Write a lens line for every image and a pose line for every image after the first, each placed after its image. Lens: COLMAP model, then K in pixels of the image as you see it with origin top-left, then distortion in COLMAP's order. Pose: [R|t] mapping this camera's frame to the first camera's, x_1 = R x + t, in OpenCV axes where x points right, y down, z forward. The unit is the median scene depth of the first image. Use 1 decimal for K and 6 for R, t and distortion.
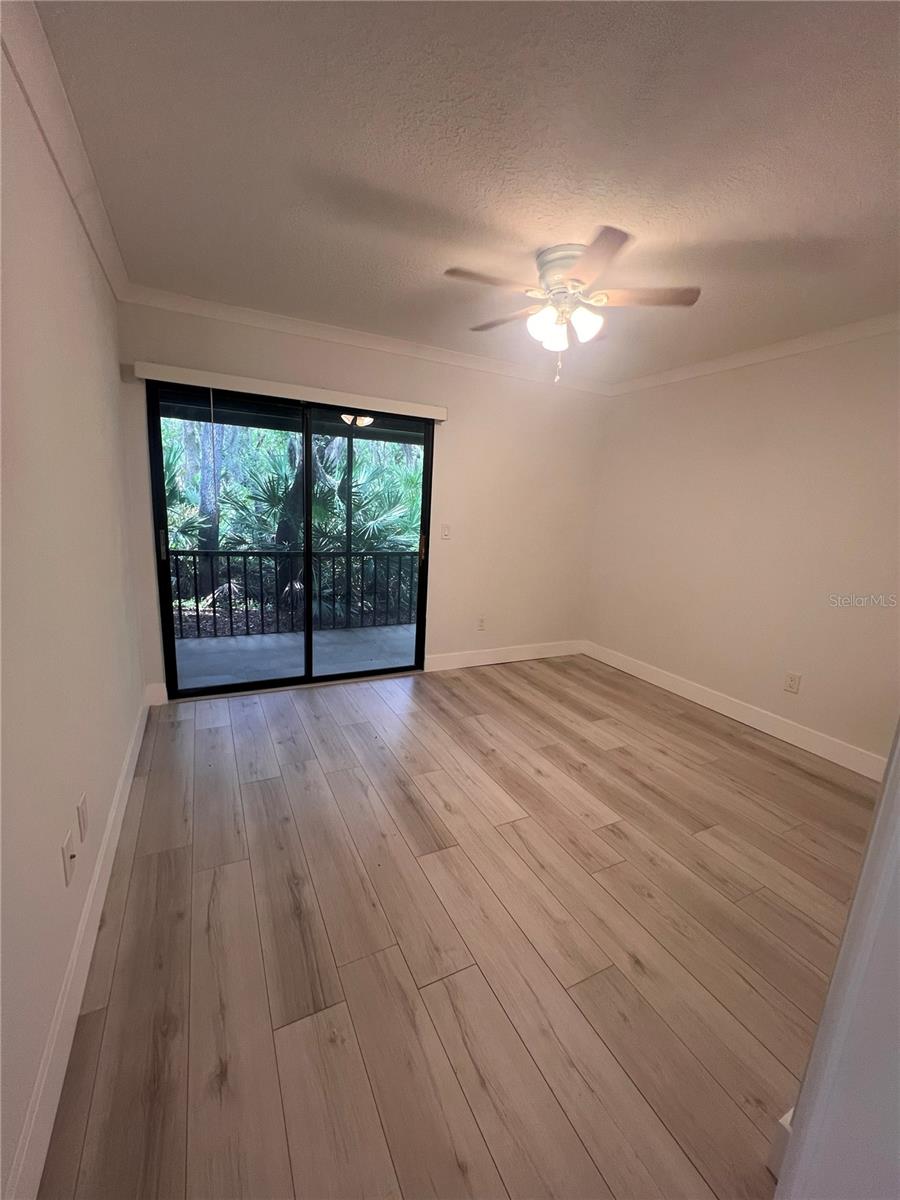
lens RADIAL K [[480.4, 0, 445.6], [0, 480.4, 604.5], [0, 0, 1]] dist [-0.001690, -0.000051]
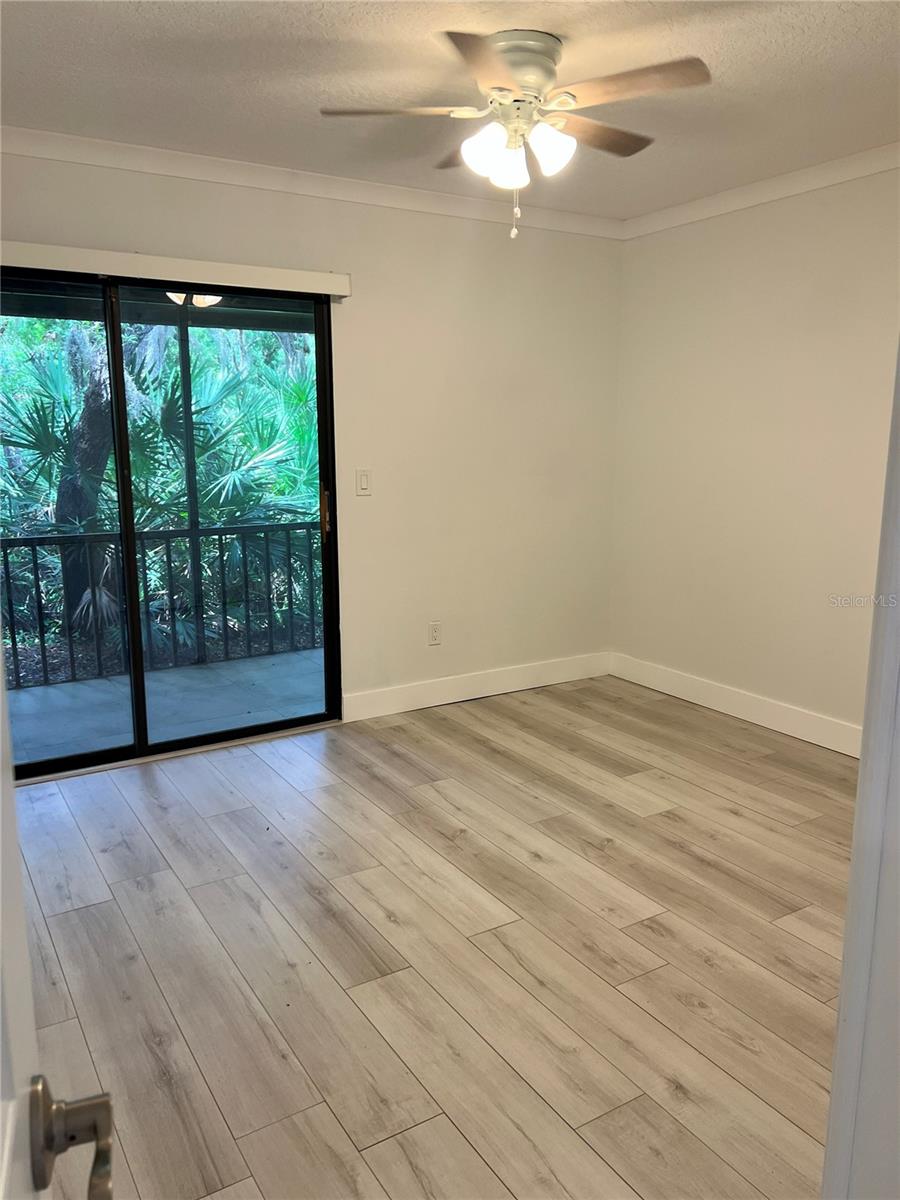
lens RADIAL K [[903.0, 0, 450.0], [0, 903.0, 600.0], [0, 0, 1]] dist [0.069357, -0.098551]
pose [[0.994358, -0.069762, 0.079915, 0.010964], [0.071506, 0.997256, -0.019174, 0.029840], [-0.078358, 0.024780, 0.996617, -0.158376]]
